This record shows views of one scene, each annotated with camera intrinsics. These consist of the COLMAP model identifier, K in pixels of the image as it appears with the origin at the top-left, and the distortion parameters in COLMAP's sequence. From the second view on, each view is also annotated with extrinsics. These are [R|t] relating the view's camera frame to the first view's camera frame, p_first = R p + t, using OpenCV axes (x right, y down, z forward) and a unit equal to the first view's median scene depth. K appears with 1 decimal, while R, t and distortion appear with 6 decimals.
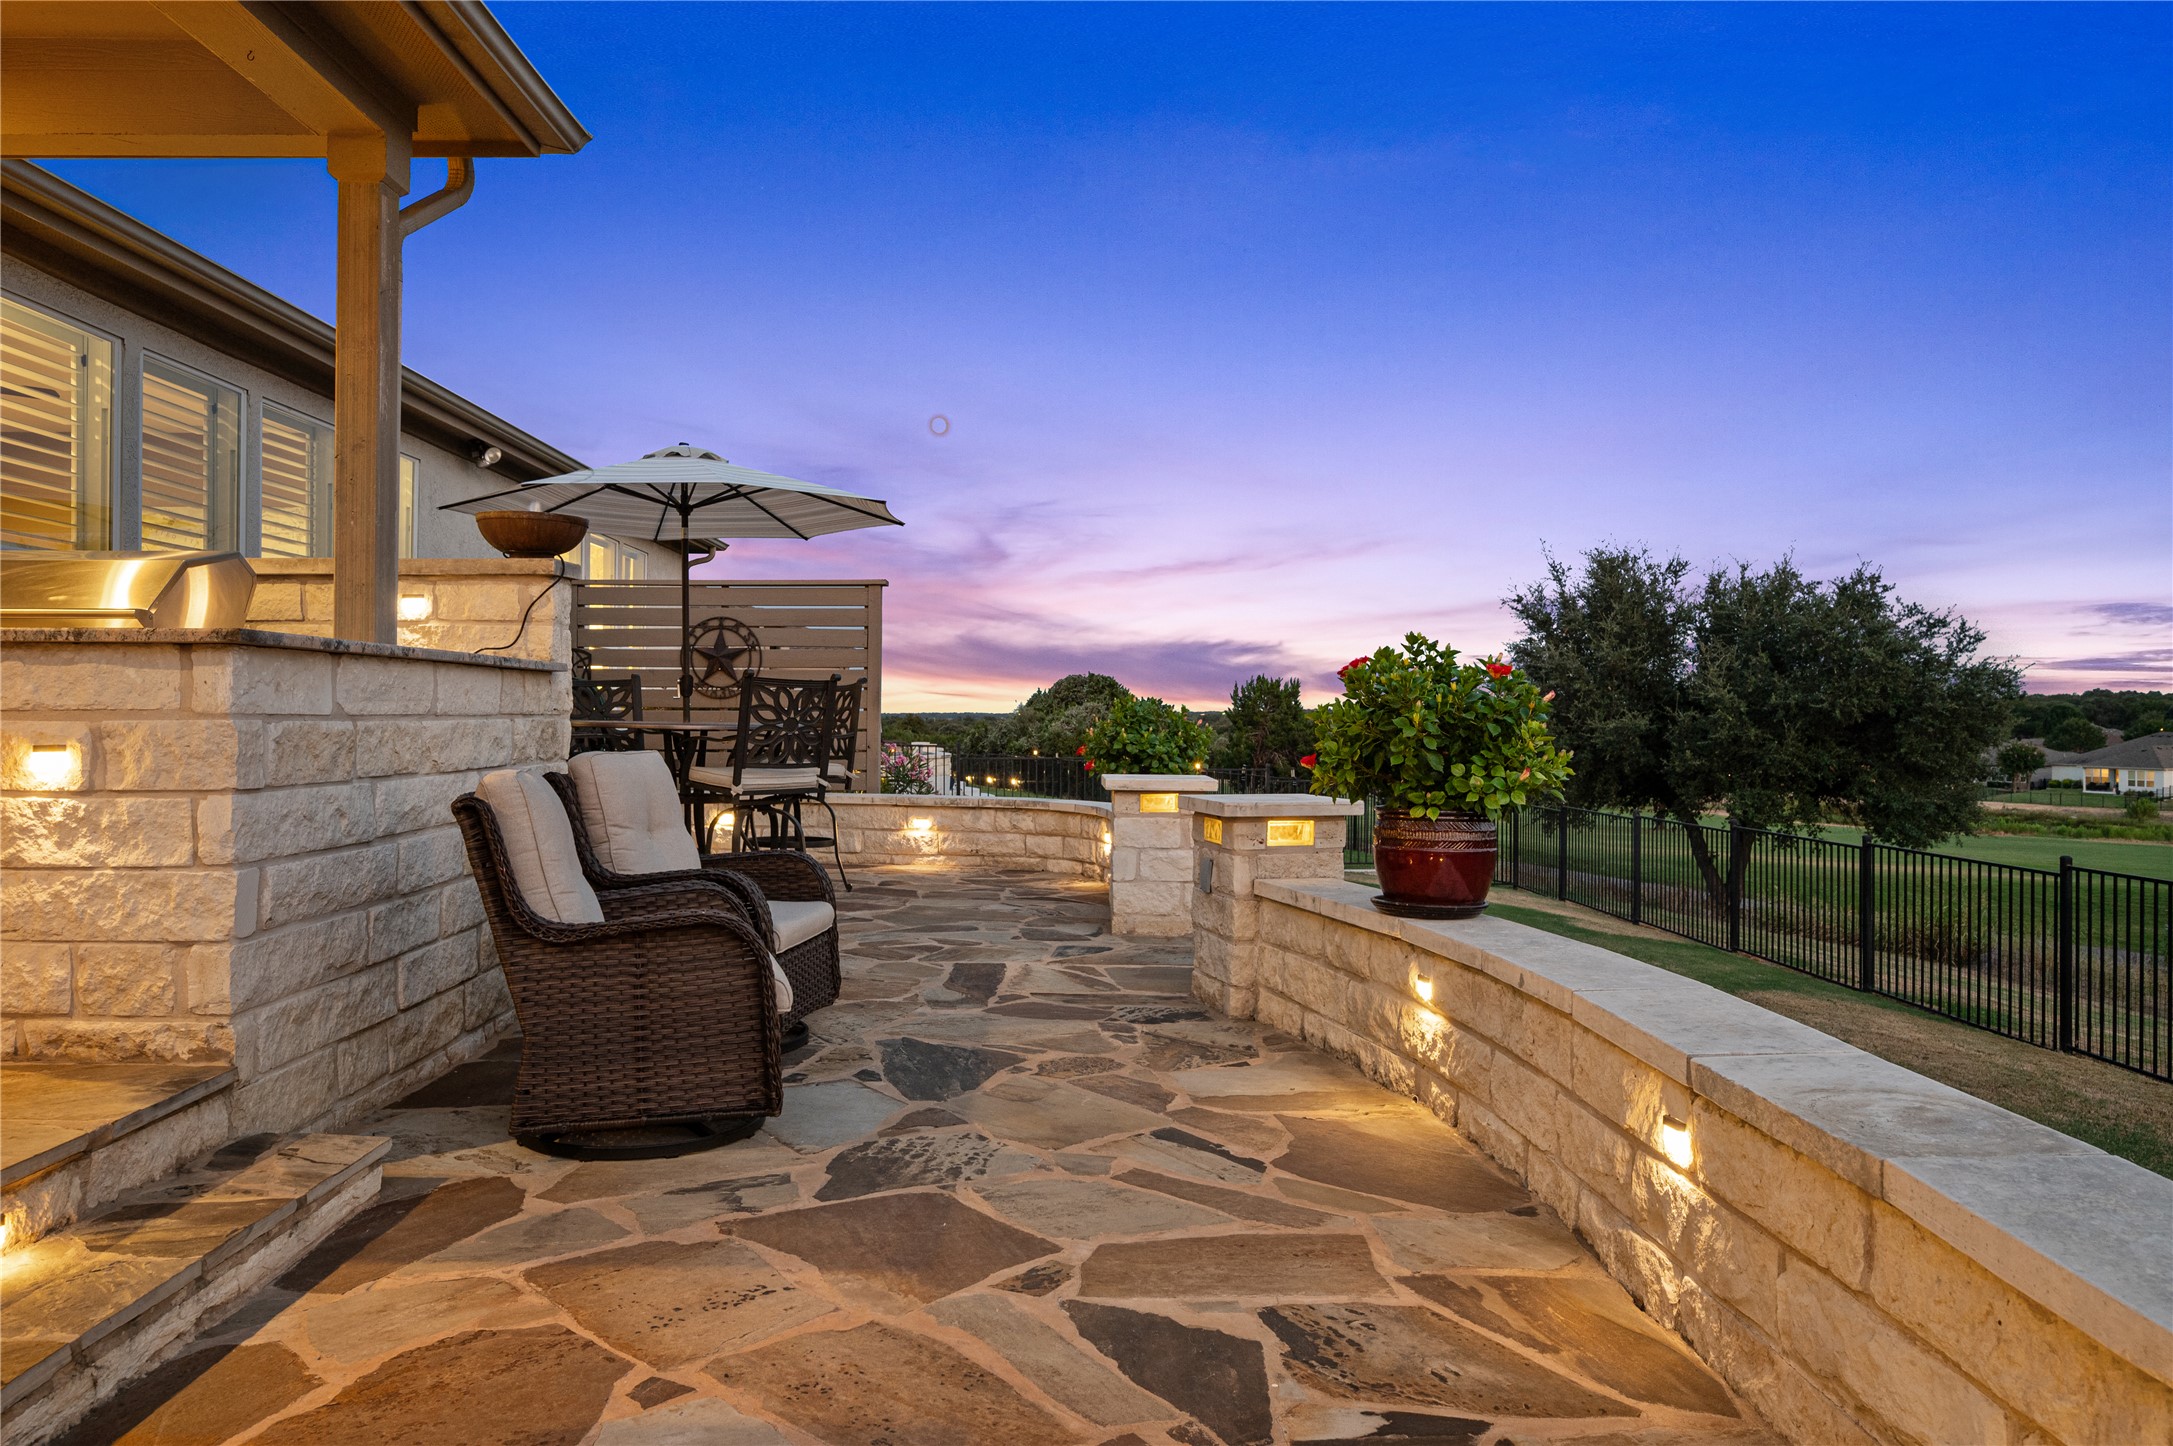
lens RADIAL K [[1452.2, 0, 1077.9], [0, 1452.2, 719.3], [0, 0, 1]] dist [0.006864, -0.000760]
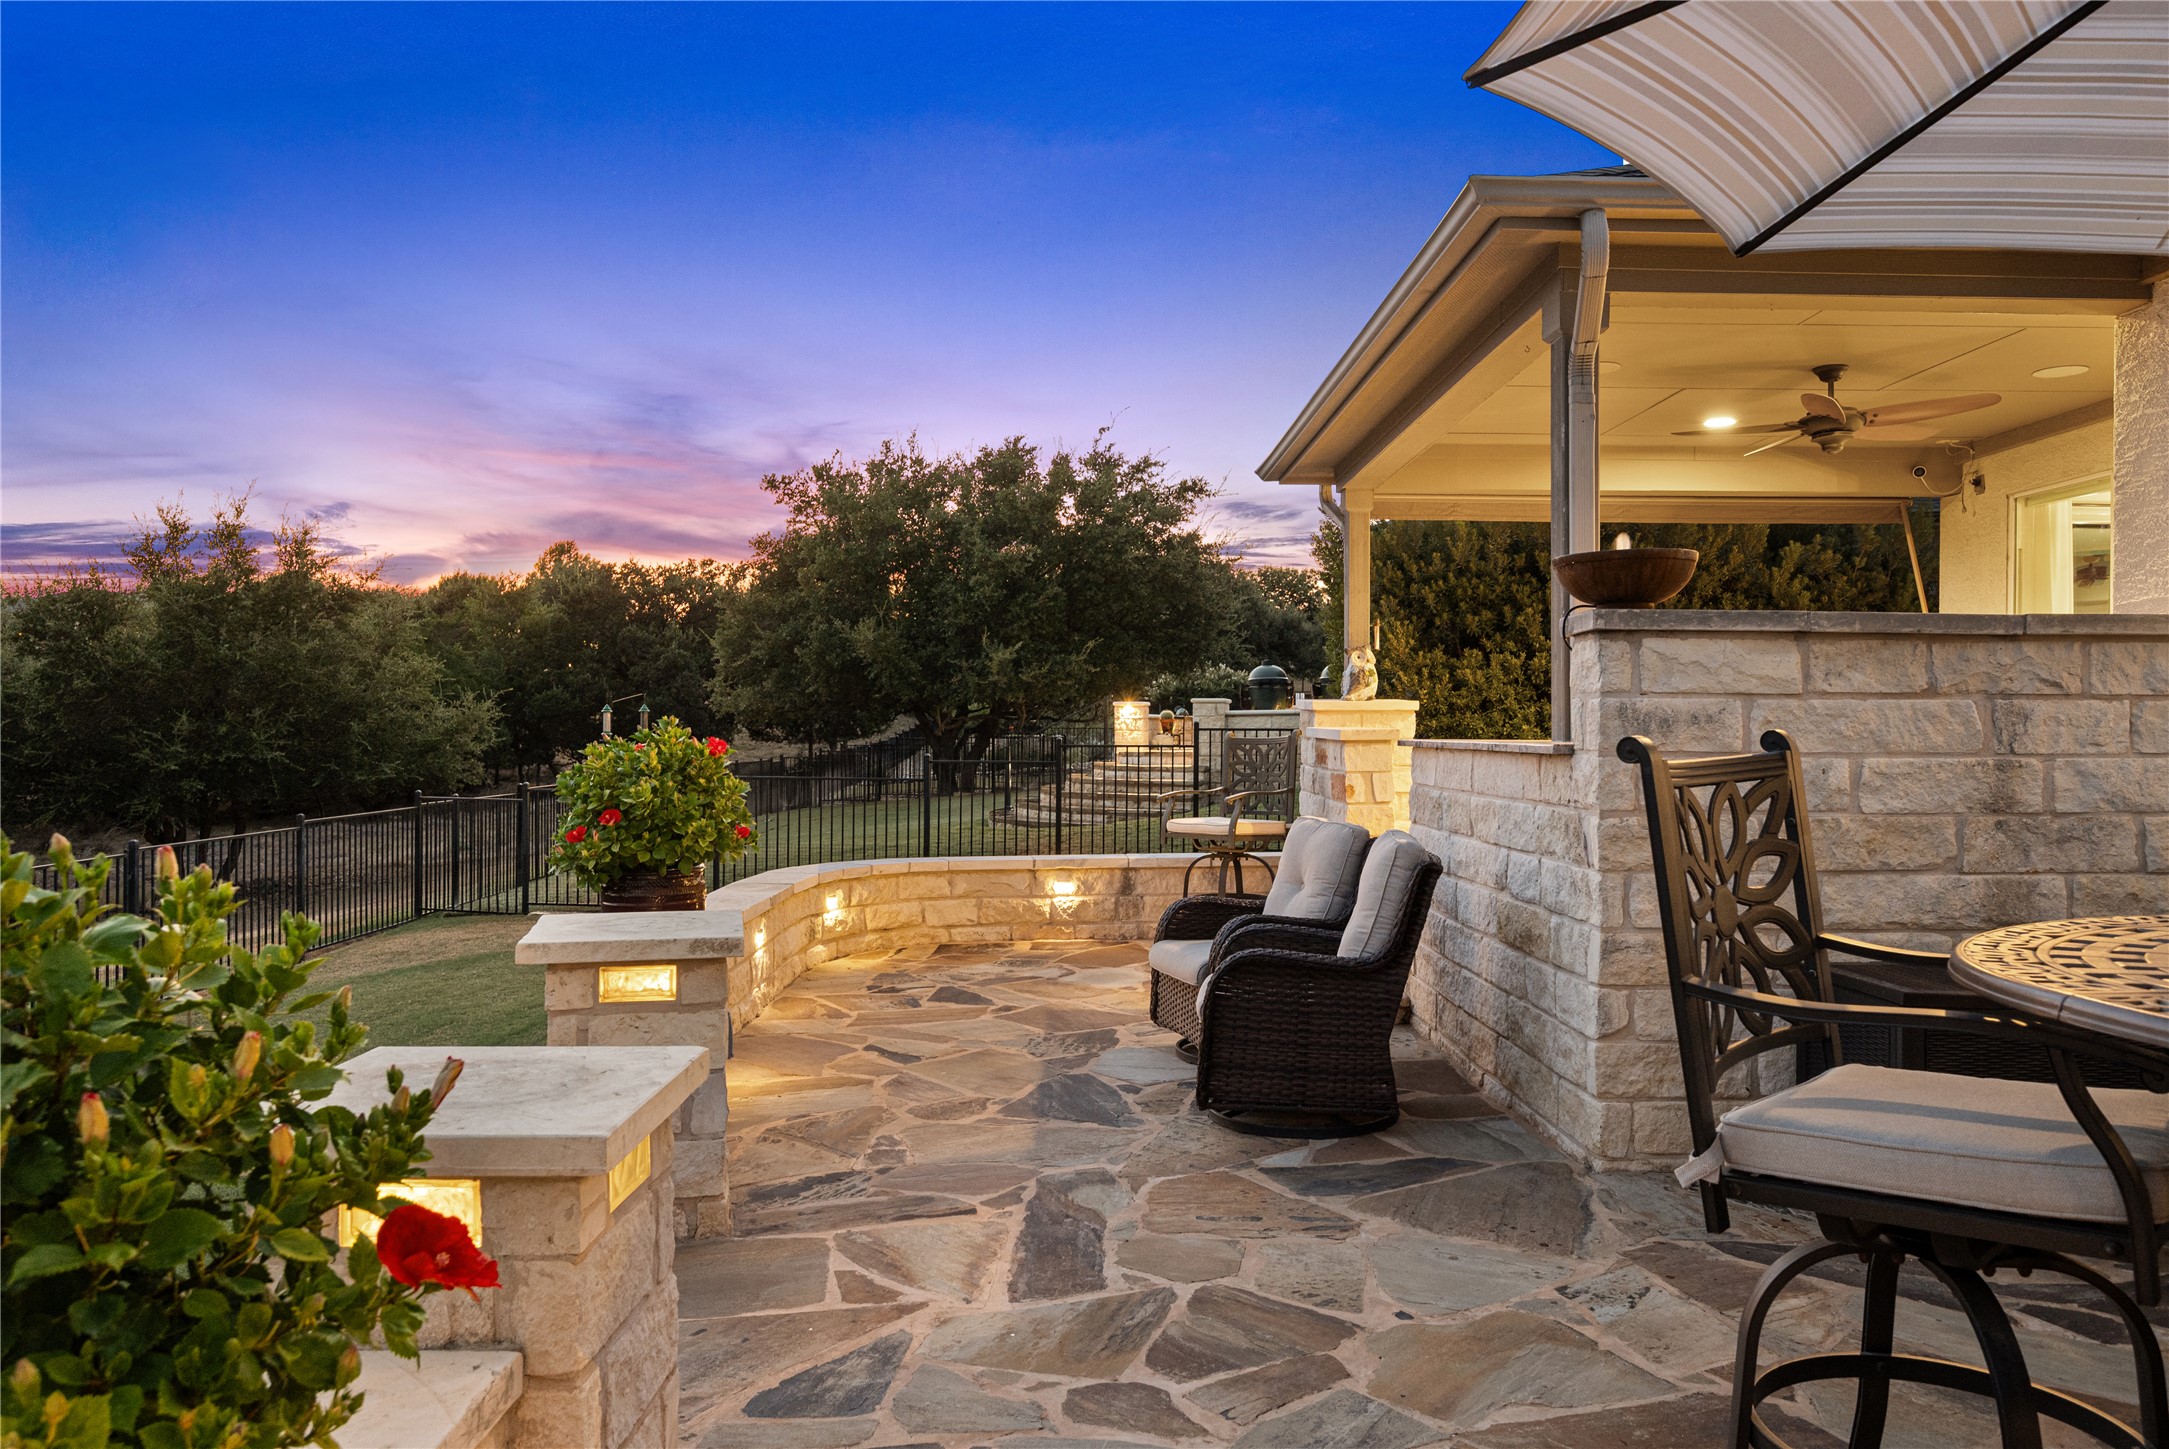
lens RADIAL K [[1478.0, 0, 1091.1], [0, 1478.0, 727.0], [0, 0, 1]] dist [-0.004567, -0.000599]
pose [[-0.999921, -0.008935, 0.008803, -0.123296], [-0.008931, 0.999960, 0.000563, -0.057788], [-0.008808, 0.000484, -0.999961, 2.289659]]
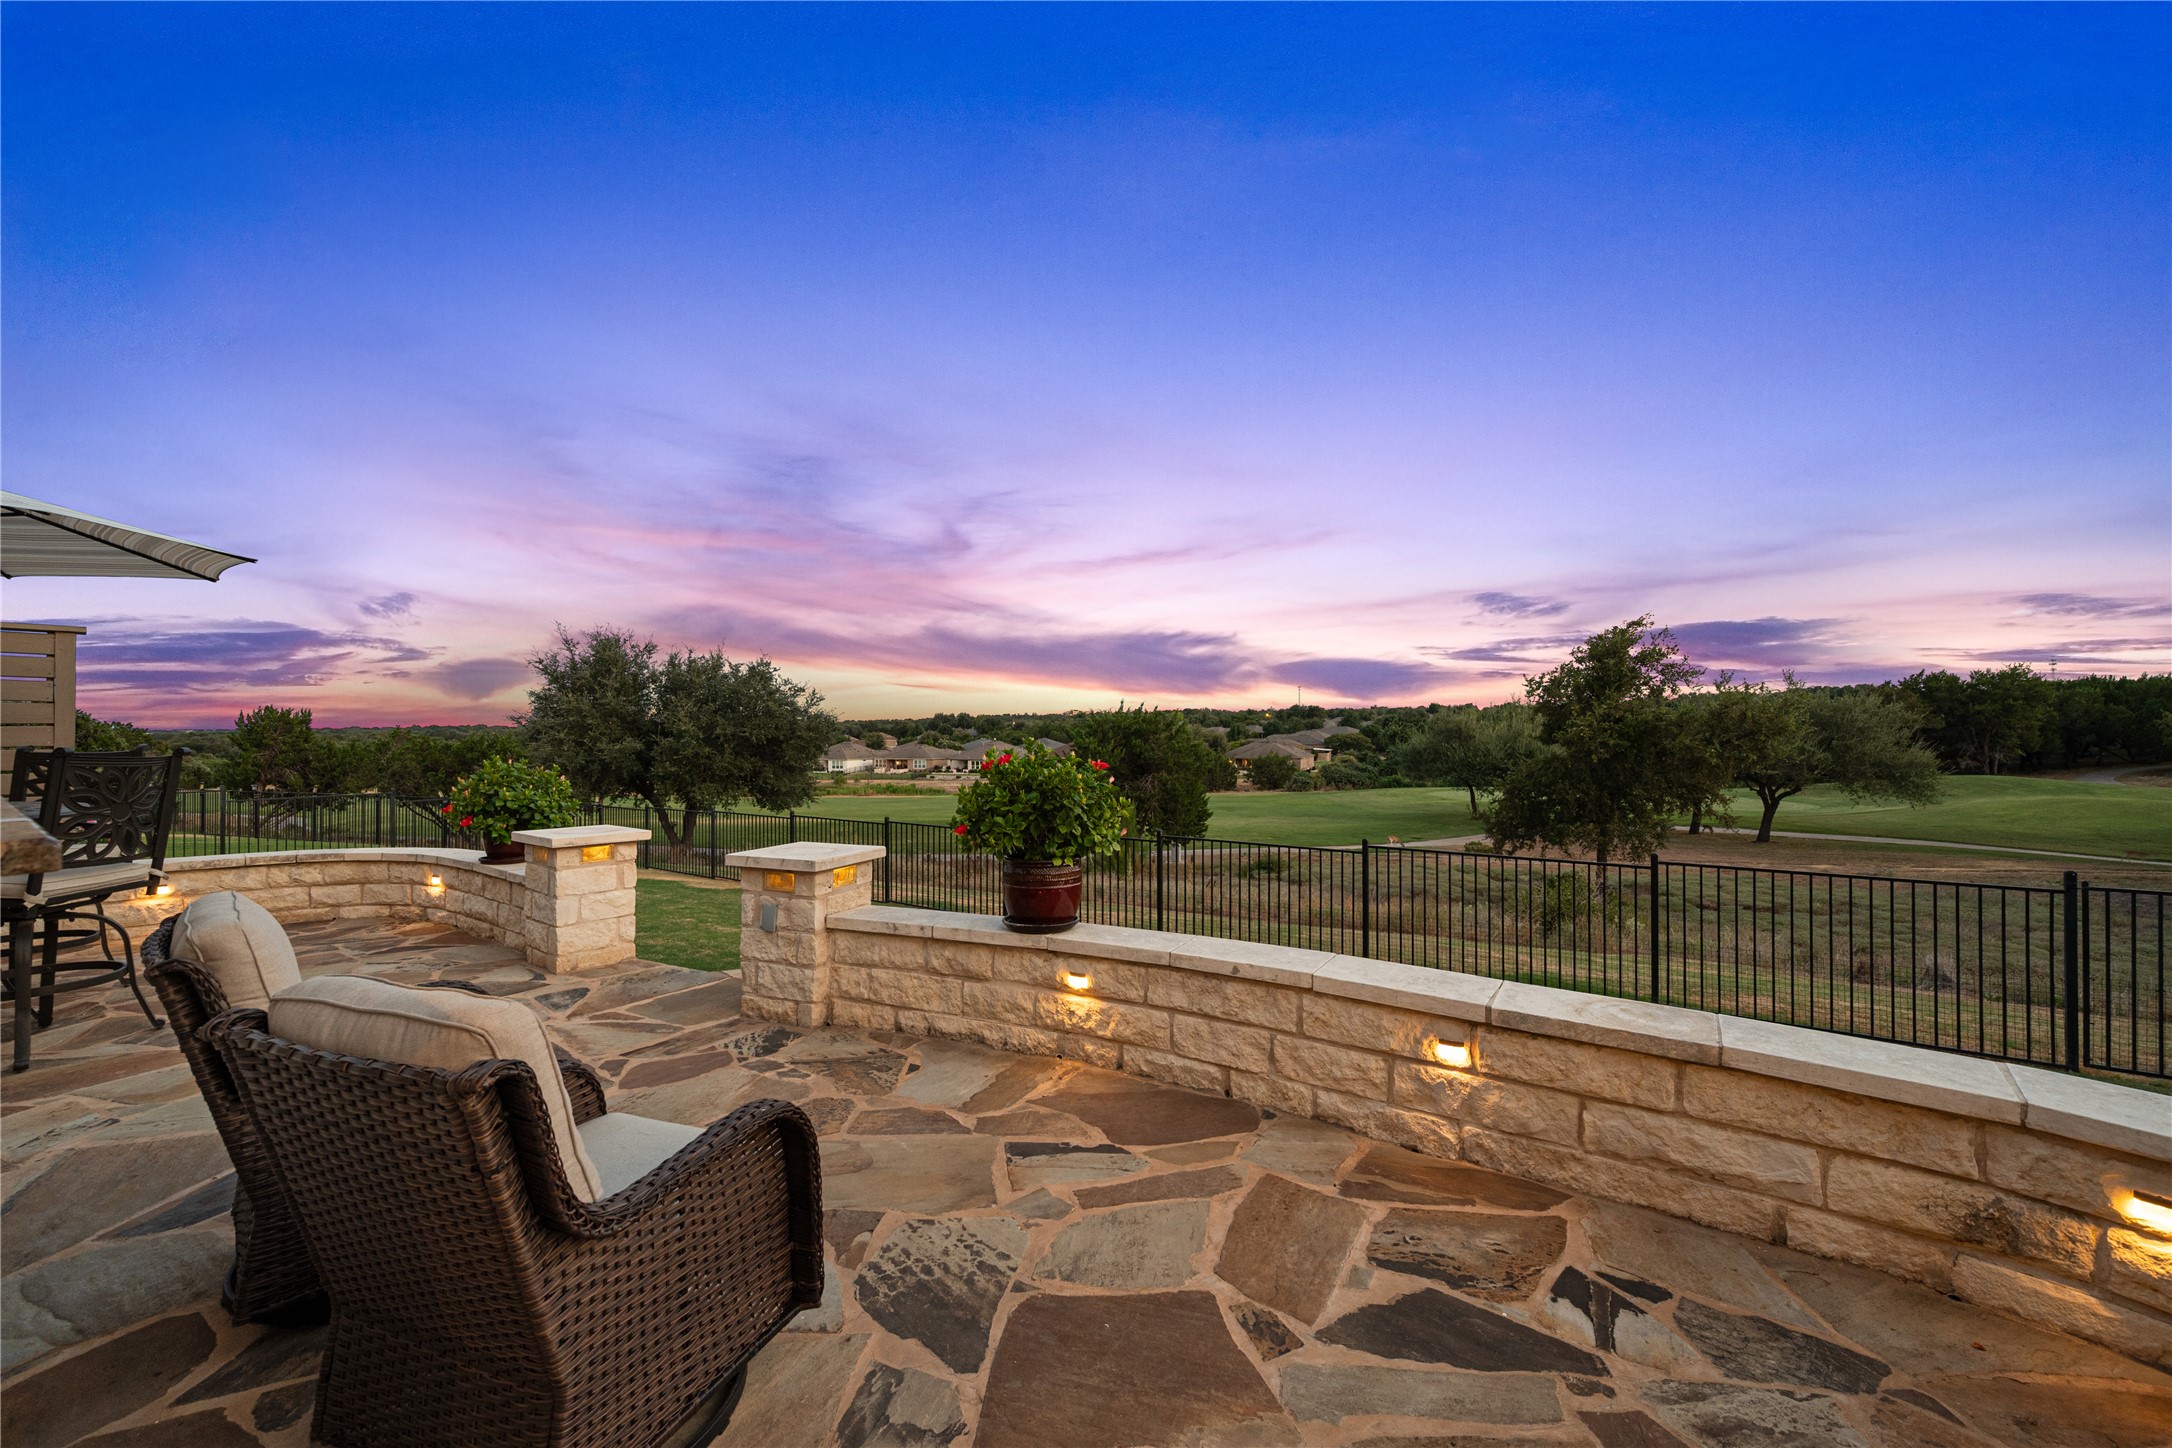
lens RADIAL K [[842.3, 0, 1075.3], [0, 842.3, 730.1], [0, 0, 1]] dist [-0.000088, -0.000687]
pose [[0.604230, -0.000196, 0.796810, -0.443167], [0.004636, 0.999984, -0.003269, -0.068599], [-0.796796, 0.005670, 0.604221, 0.467109]]
